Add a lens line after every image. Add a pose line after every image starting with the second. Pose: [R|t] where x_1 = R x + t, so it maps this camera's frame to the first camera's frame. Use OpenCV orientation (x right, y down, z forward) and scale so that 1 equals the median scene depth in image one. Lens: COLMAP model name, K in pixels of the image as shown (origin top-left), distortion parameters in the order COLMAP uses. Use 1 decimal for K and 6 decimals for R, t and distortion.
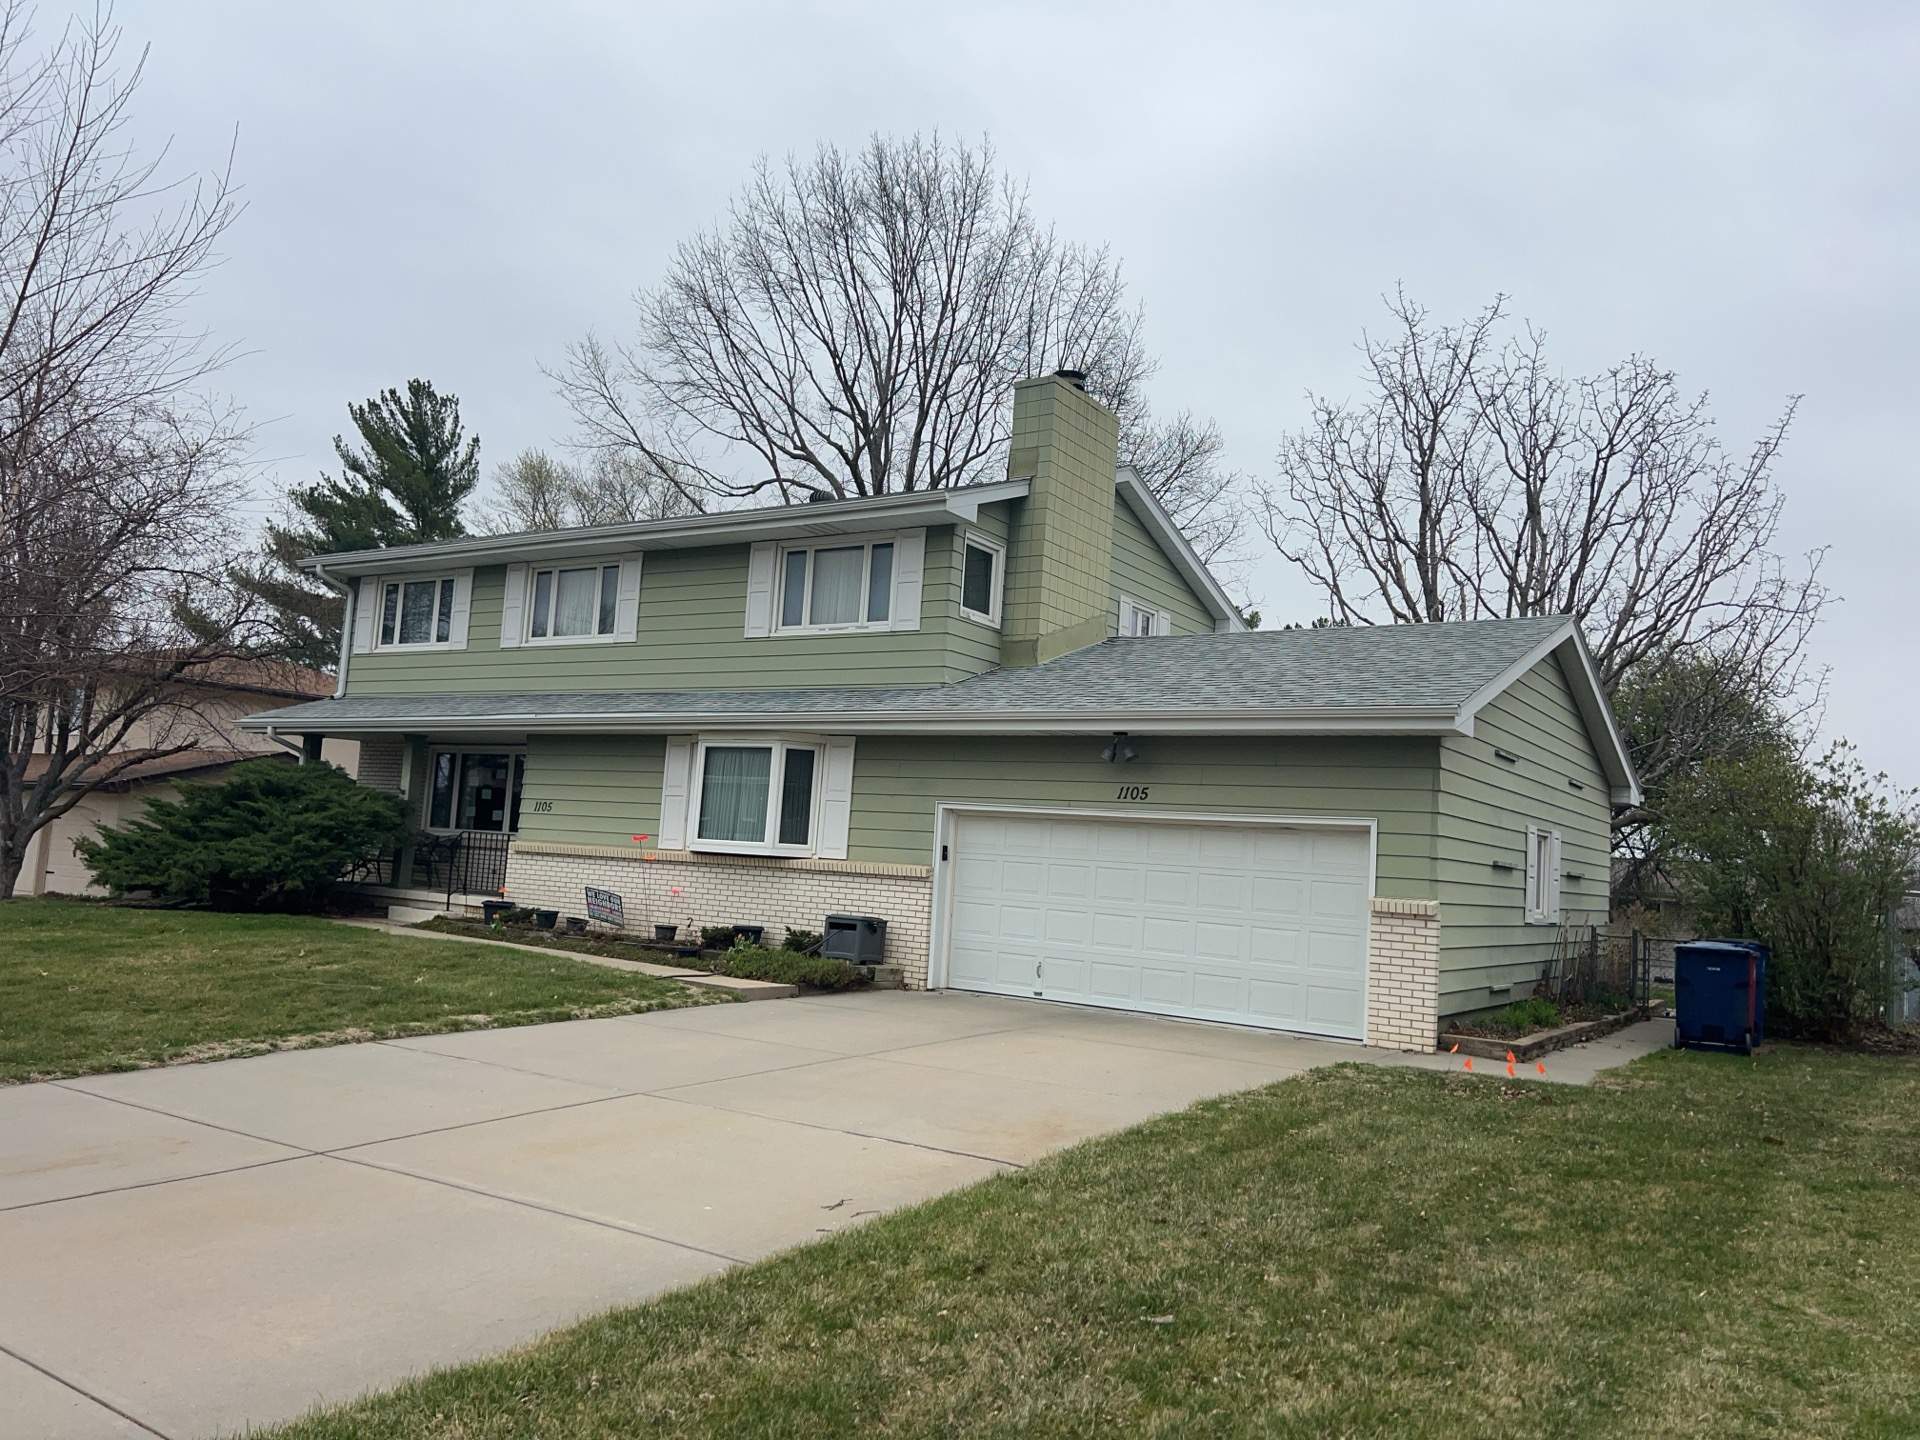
lens RADIAL K [[1486.9, 0, 960.0], [0, 1486.9, 720.0], [0, 0, 1]] dist [0.000023, 0.001395]
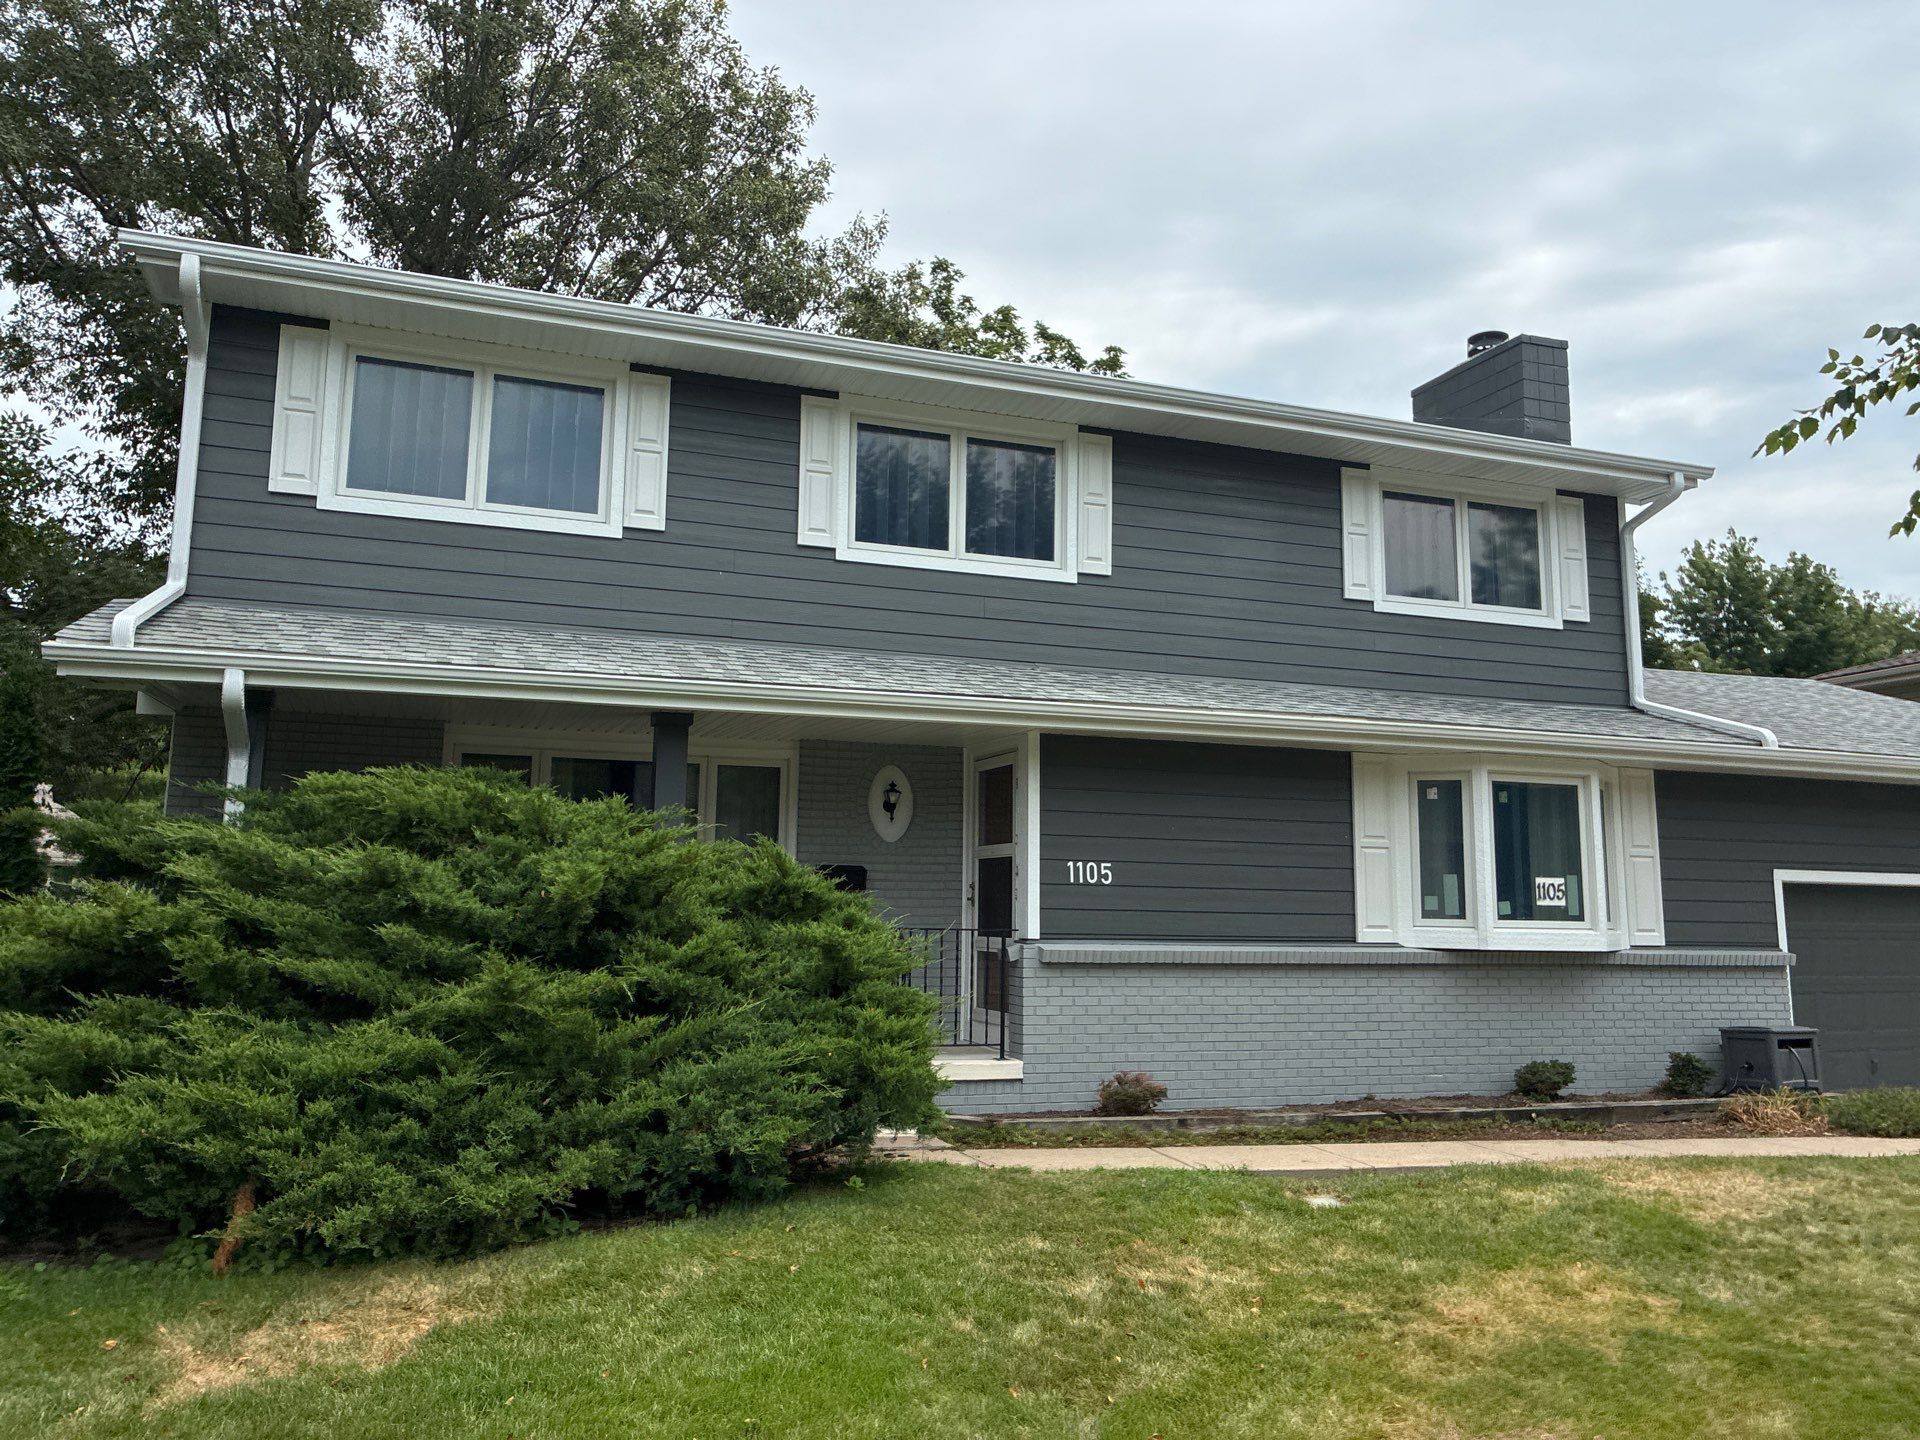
lens RADIAL K [[1486.9, 0, 960.0], [0, 1486.9, 720.0], [0, 0, 1]] dist [0.000023, 0.001395]
pose [[0.554601, 0.055946, 0.830234, -0.748397], [-0.059116, 0.997865, -0.027752, 0.019624], [-0.830014, -0.033689, 0.556724, 0.764826]]
